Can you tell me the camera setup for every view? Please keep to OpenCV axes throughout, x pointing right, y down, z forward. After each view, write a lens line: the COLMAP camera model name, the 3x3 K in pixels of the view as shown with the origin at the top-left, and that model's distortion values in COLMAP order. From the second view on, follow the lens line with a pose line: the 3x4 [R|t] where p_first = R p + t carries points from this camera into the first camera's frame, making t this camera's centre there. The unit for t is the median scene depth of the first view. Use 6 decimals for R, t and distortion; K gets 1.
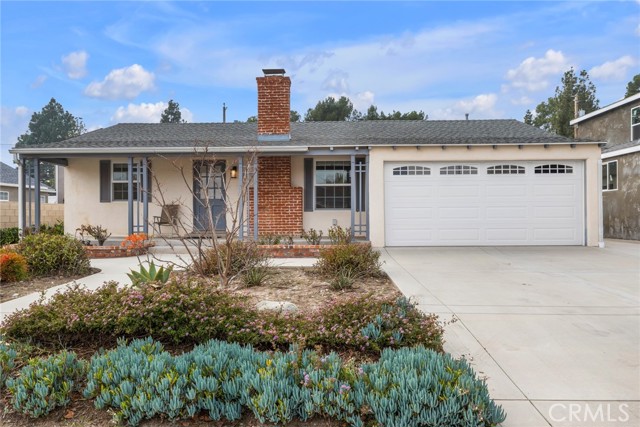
lens RADIAL K [[430.1, 0, 320.0], [0, 430.1, 213.5], [0, 0, 1]] dist [-0.002391, 0.000985]
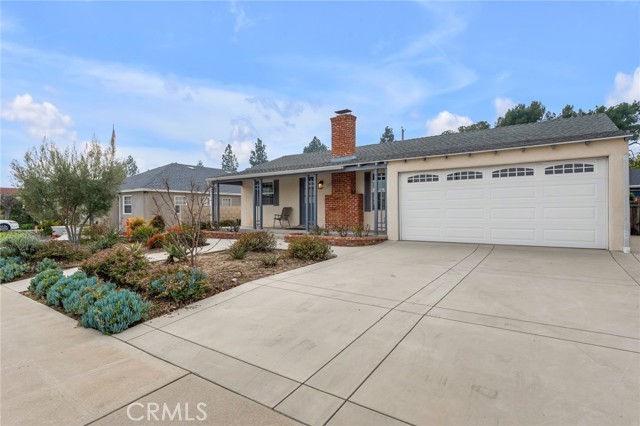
lens RADIAL K [[333.3, 0, 320.0], [0, 333.3, 213.0], [0, 0, 1]] dist [0.000055, 0.000147]
pose [[0.828054, 0.003149, -0.560640, 0.448435], [0.002448, 0.999954, 0.009232, -0.010632], [0.560643, -0.009017, 0.828008, 0.055700]]
